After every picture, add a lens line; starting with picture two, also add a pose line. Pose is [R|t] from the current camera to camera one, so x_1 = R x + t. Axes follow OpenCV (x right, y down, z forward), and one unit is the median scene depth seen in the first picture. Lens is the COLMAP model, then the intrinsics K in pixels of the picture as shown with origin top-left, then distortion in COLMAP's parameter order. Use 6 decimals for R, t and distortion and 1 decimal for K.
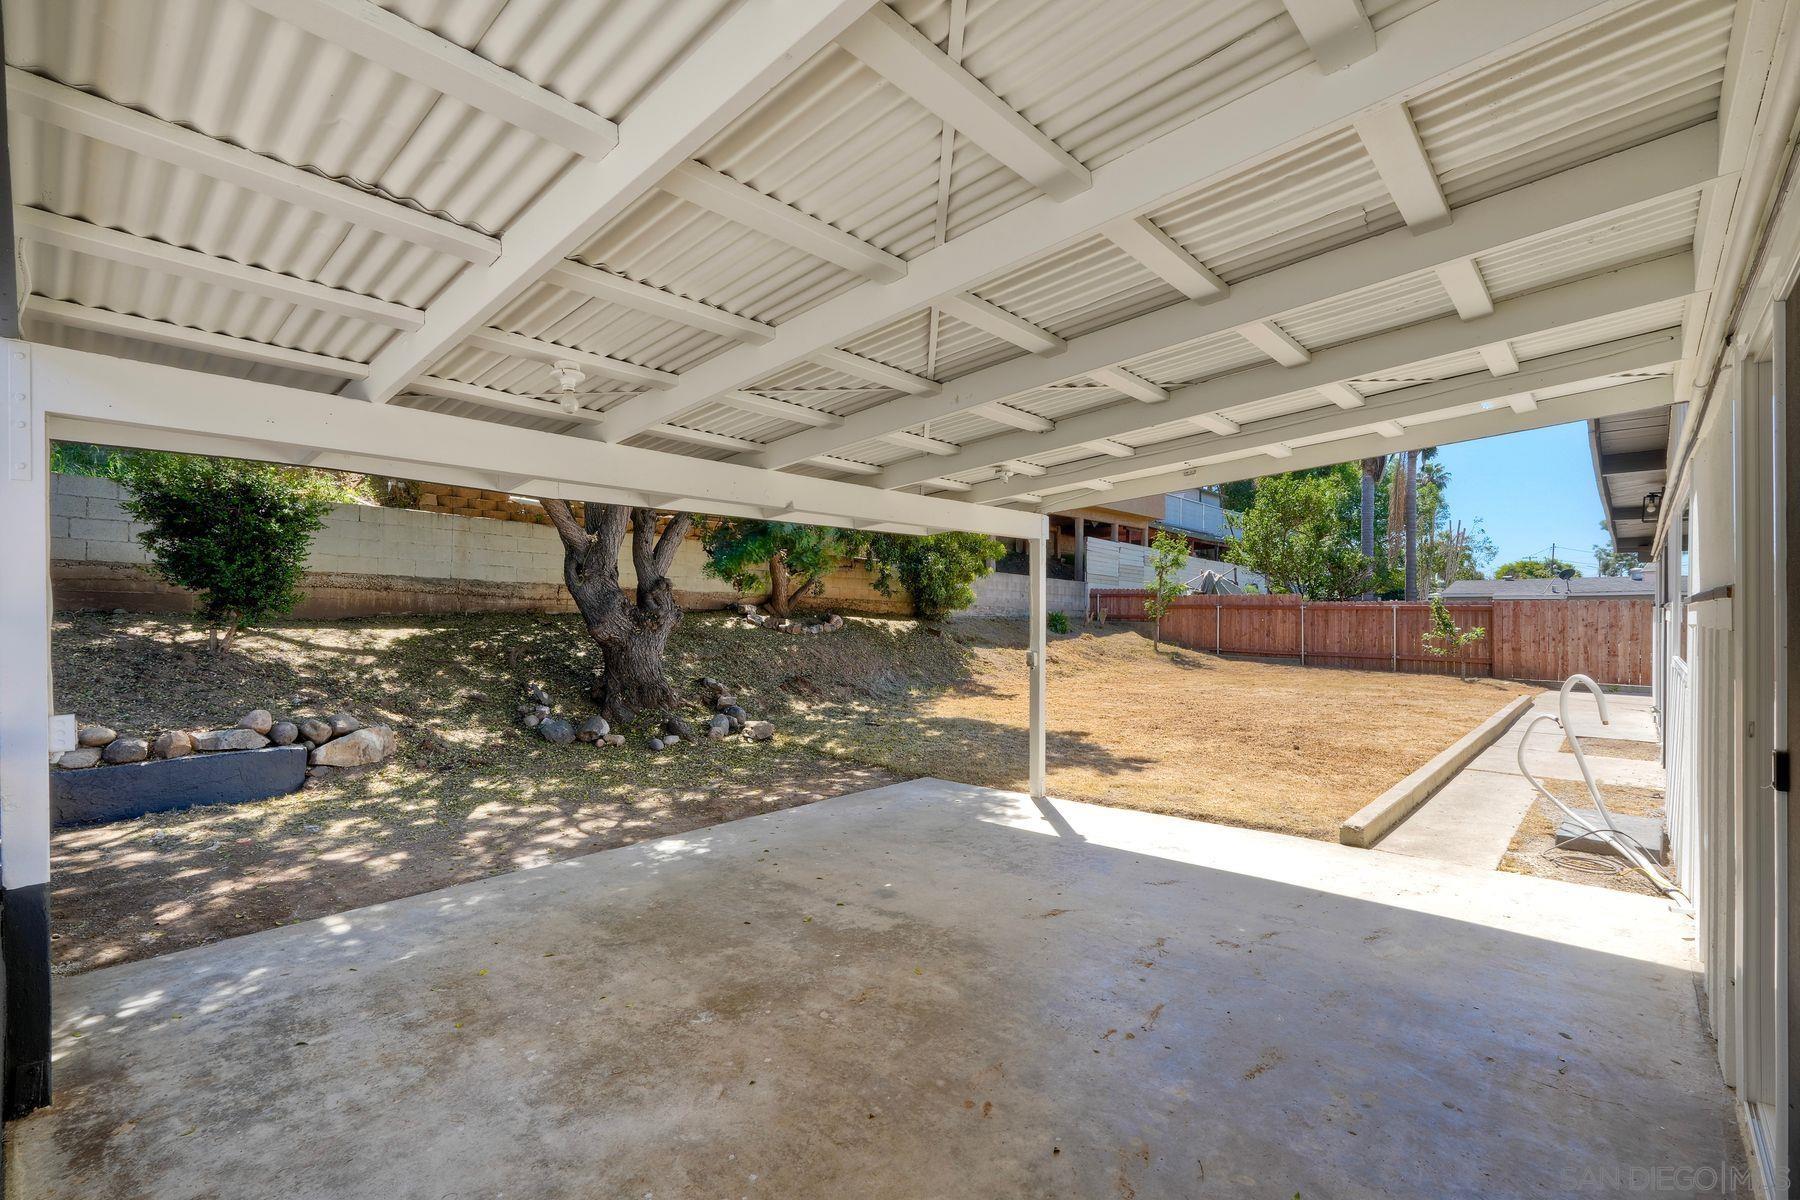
lens RADIAL K [[783.6, 0, 901.7], [0, 783.6, 620.7], [0, 0, 1]] dist [0.002116, 0.000556]
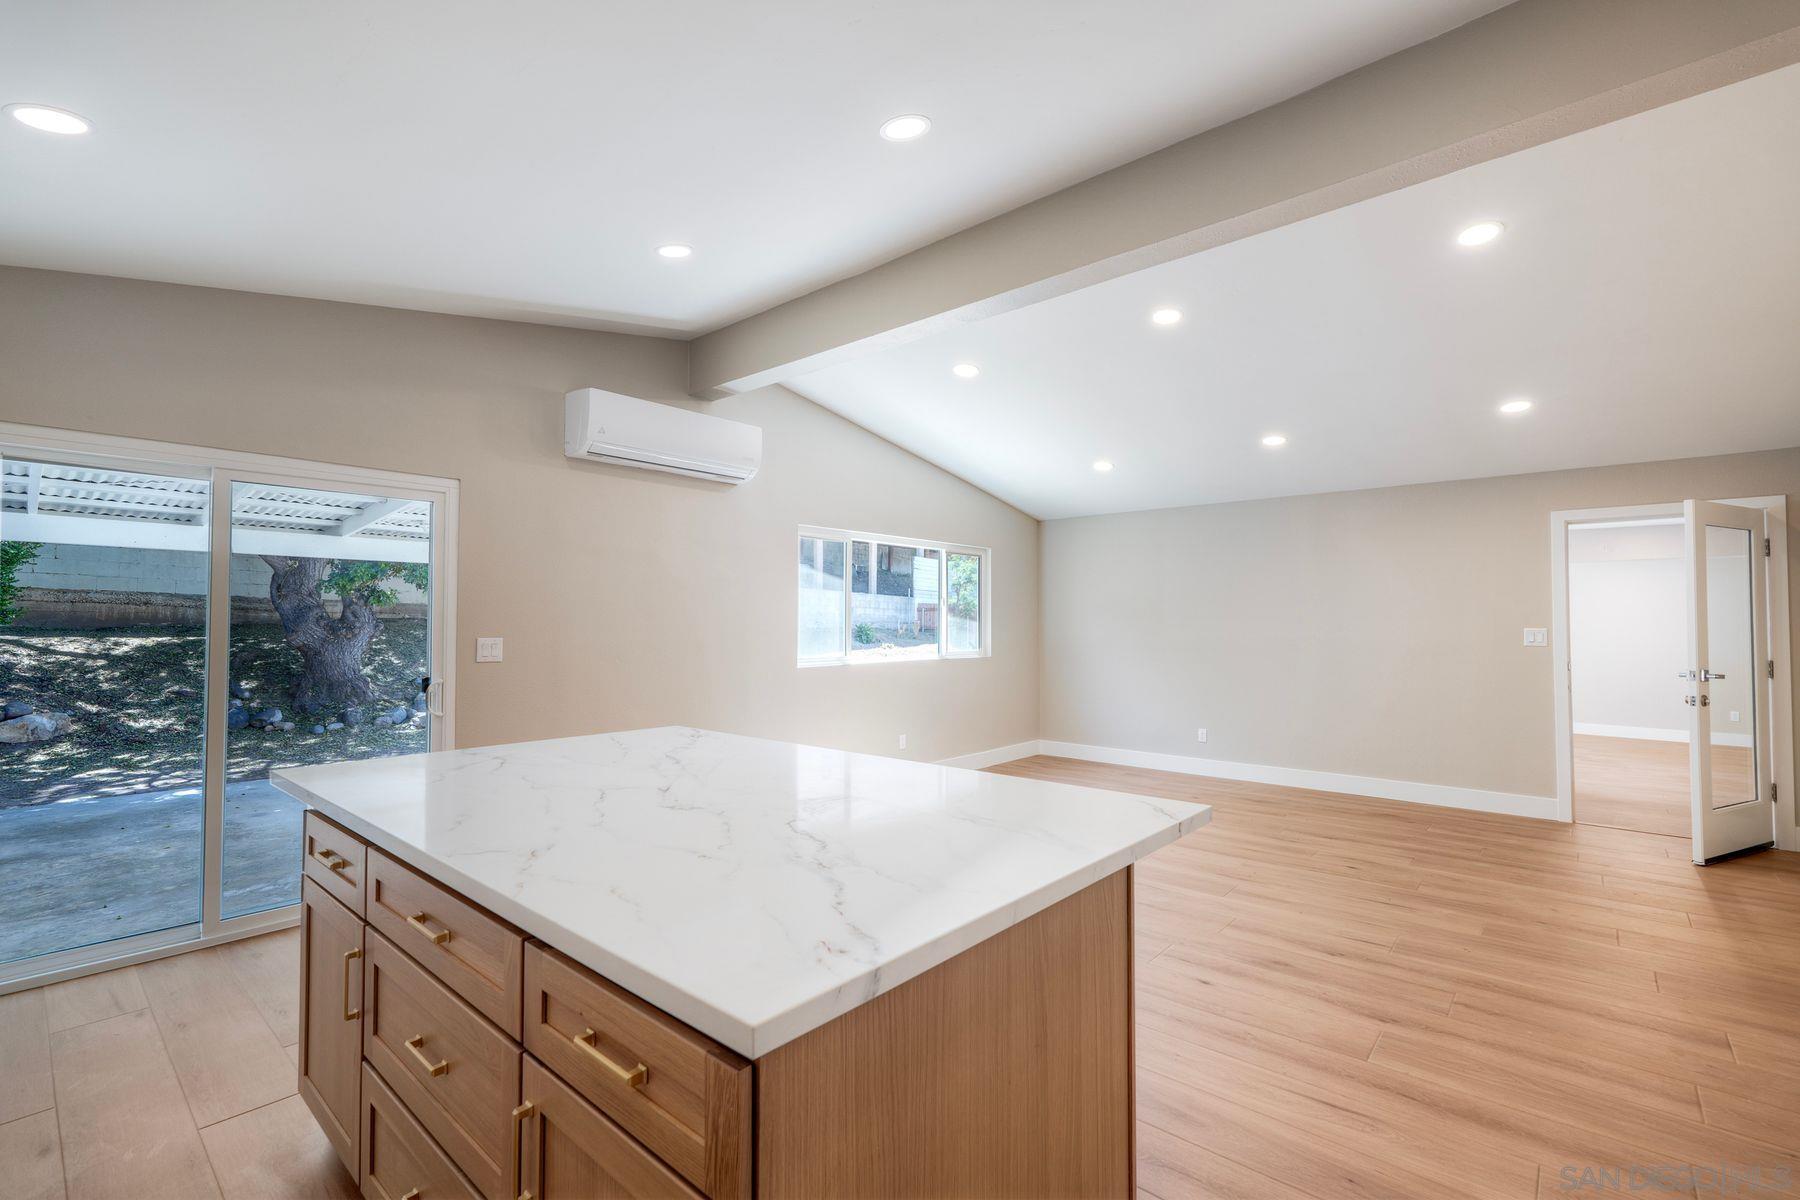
lens RADIAL K [[783.6, 0, 901.7], [0, 783.6, 620.7], [0, 0, 1]] dist [0.002116, 0.000556]
pose [[0.999582, 0.000484, 0.028921, 0.507574], [0.000001, 0.999860, -0.016747, 0.005325], [-0.028925, 0.016740, 0.999441, -0.239610]]
